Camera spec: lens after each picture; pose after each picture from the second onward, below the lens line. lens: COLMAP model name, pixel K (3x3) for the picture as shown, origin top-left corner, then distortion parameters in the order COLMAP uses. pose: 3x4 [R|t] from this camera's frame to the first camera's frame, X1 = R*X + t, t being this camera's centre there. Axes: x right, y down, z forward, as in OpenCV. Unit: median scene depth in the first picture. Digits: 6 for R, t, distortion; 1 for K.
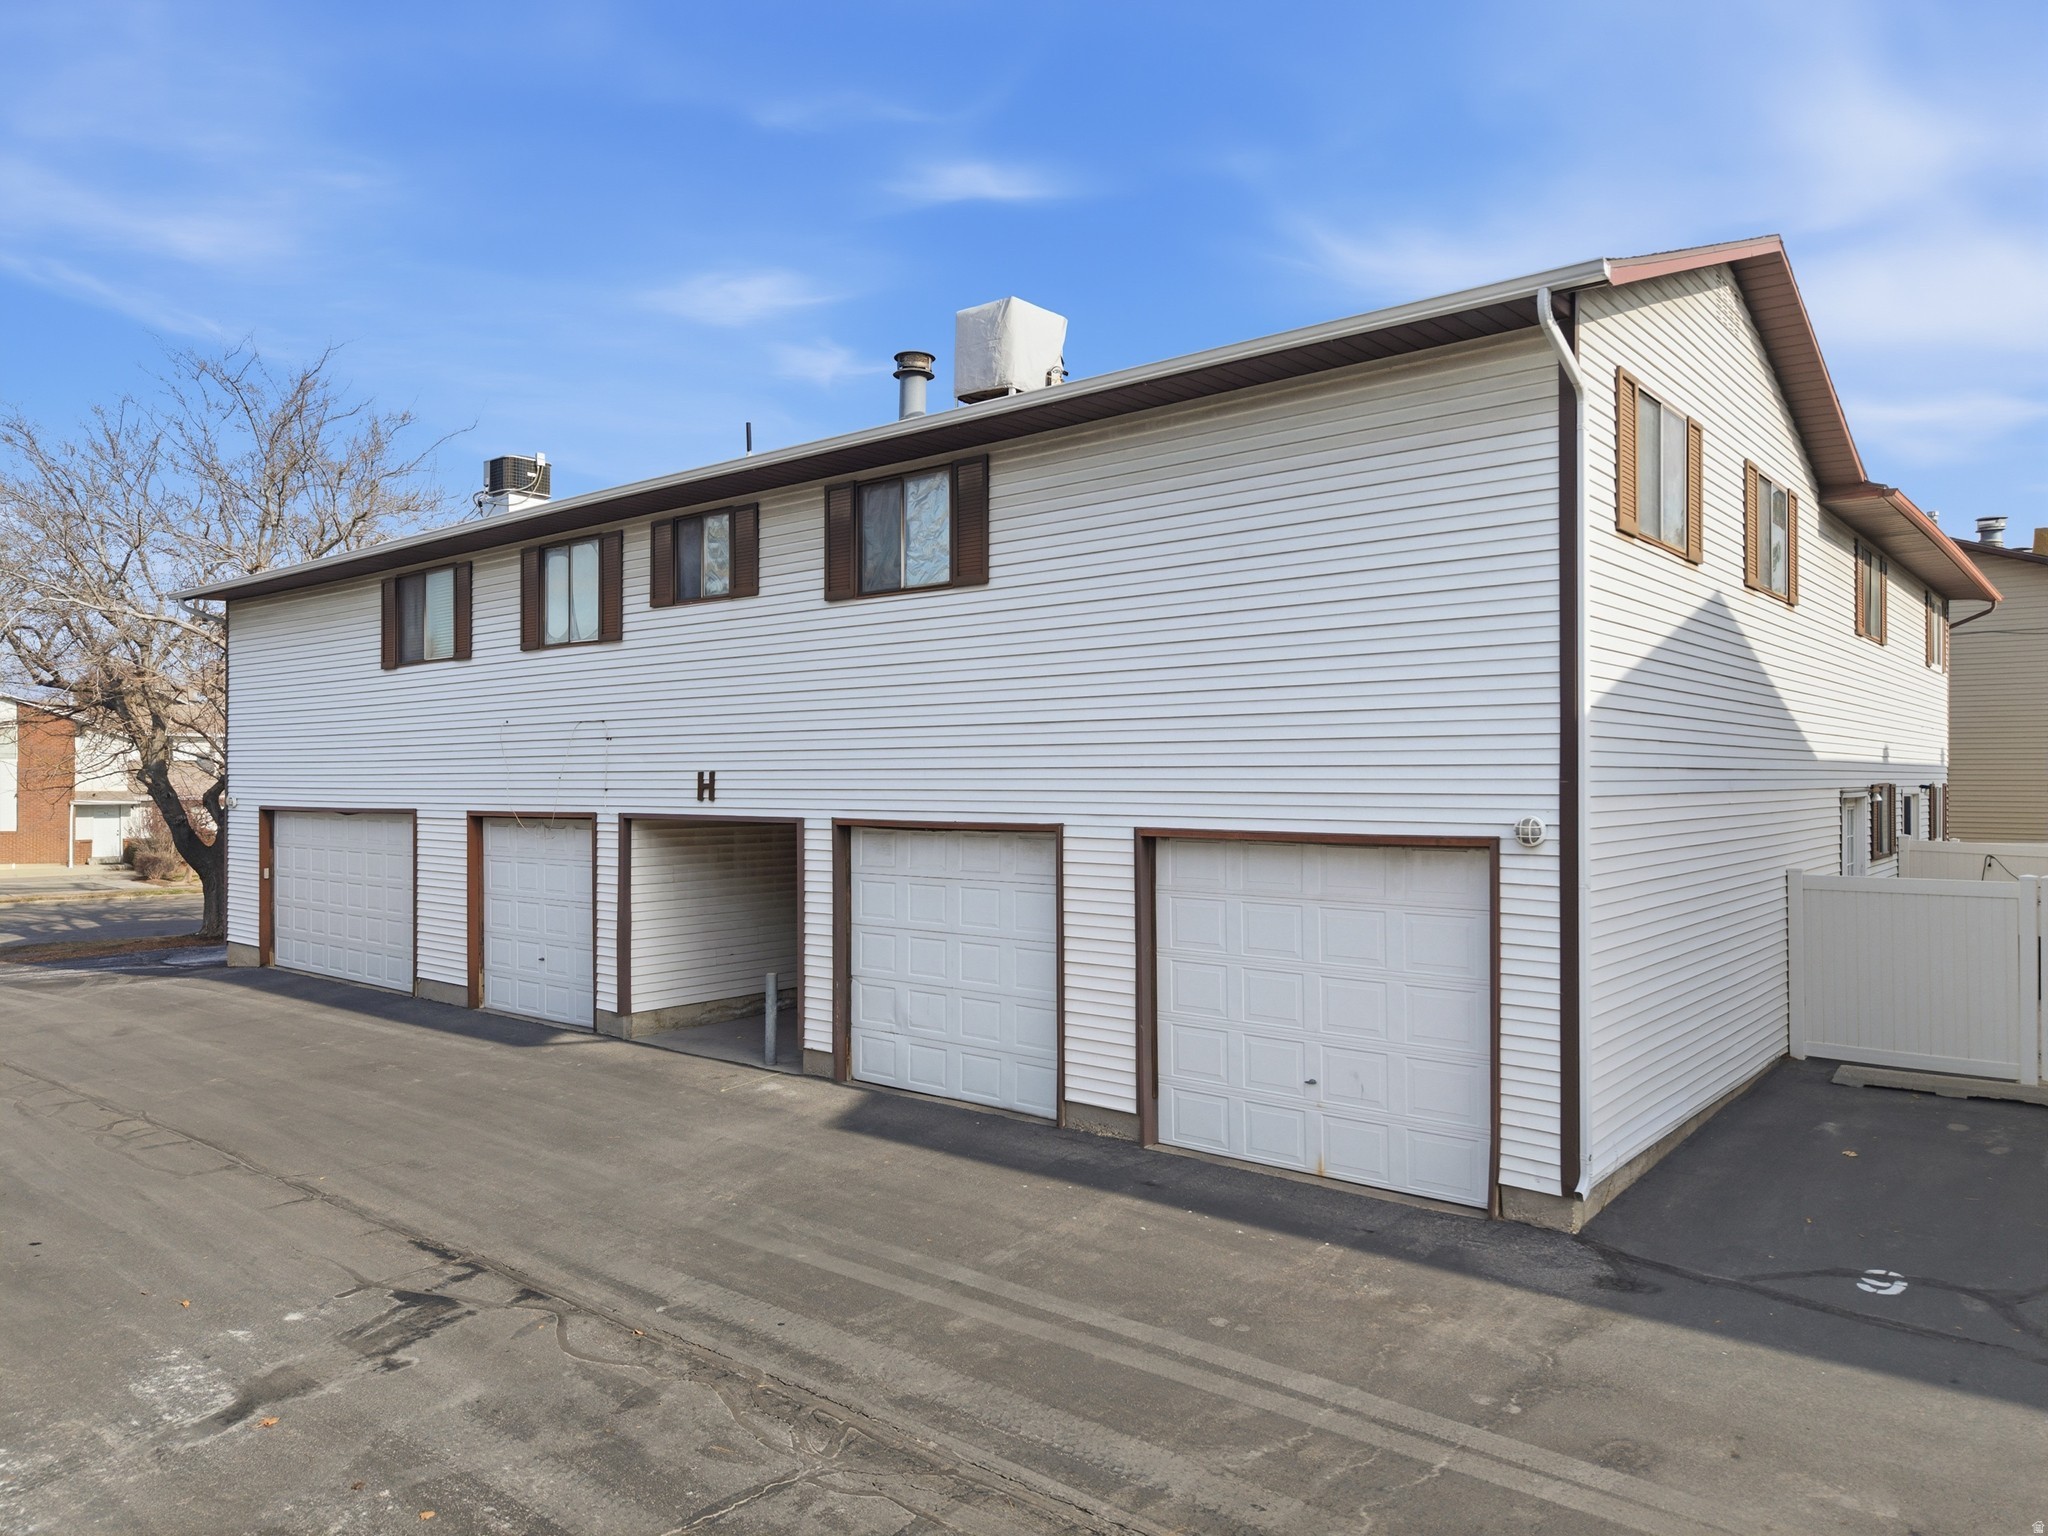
lens RADIAL K [[1399.2, 0, 1021.8], [0, 1399.2, 767.6], [0, 0, 1]] dist [-0.021423, 0.011820]
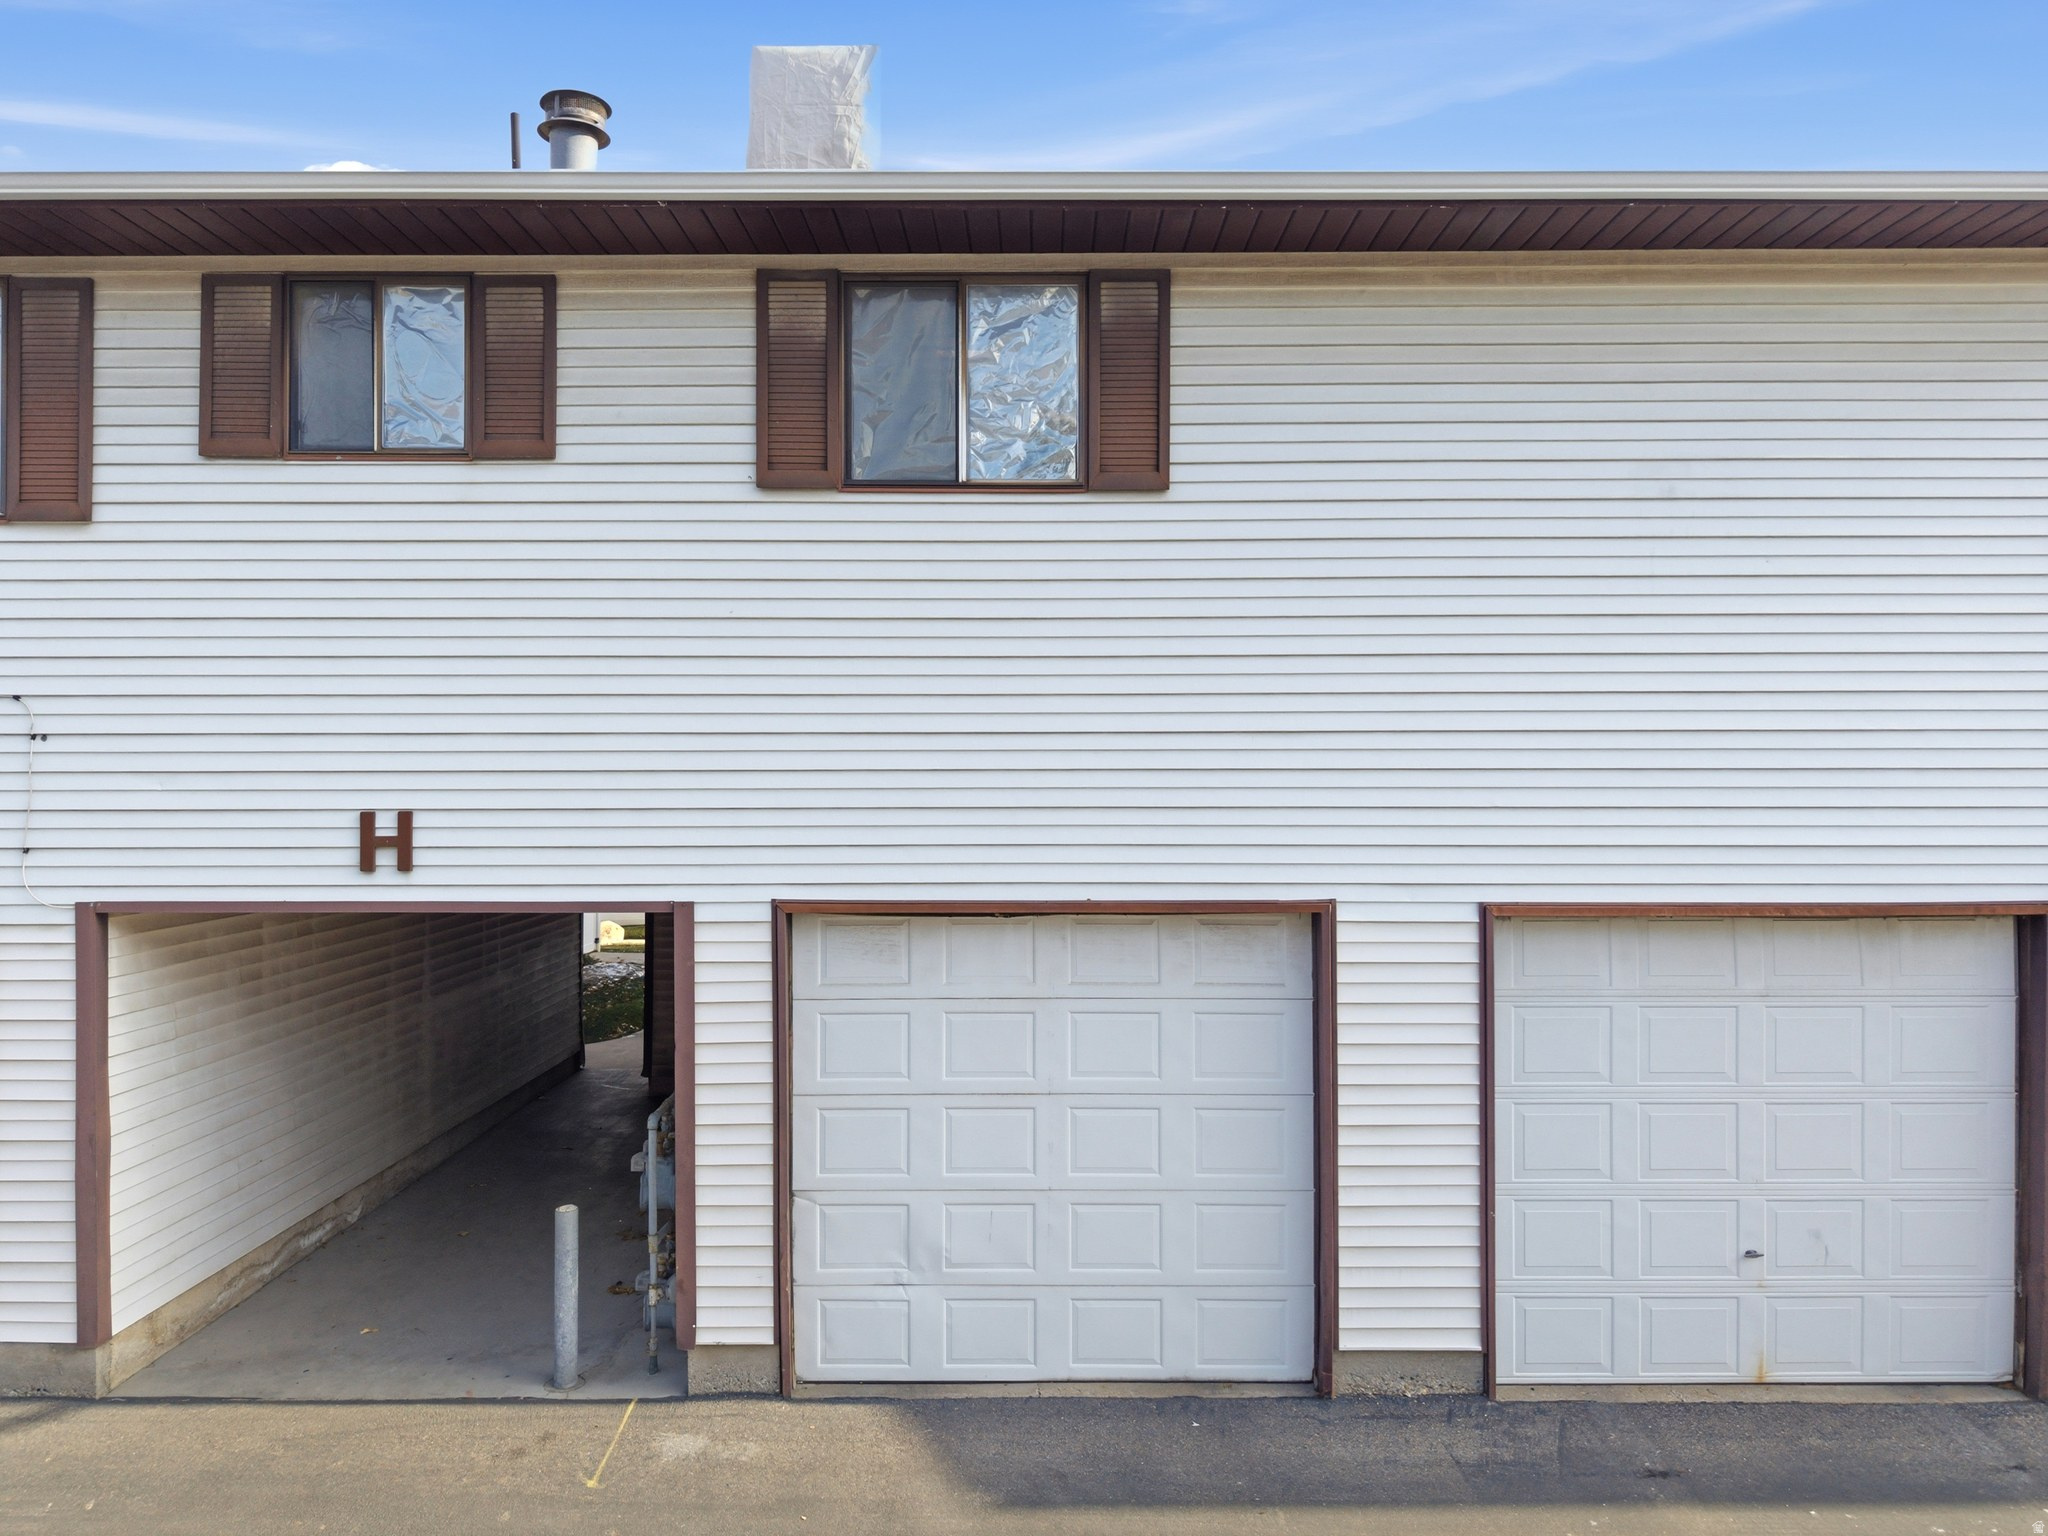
lens RADIAL K [[1399.2, 0, 1021.6], [0, 1399.2, 776.3], [0, 0, 1]] dist [-0.021423, 0.011820]
pose [[0.763974, 0.002069, 0.645244, -0.397537], [-0.004817, 0.999985, 0.002497, -0.012437], [-0.645229, -0.005016, 0.763973, 0.528016]]
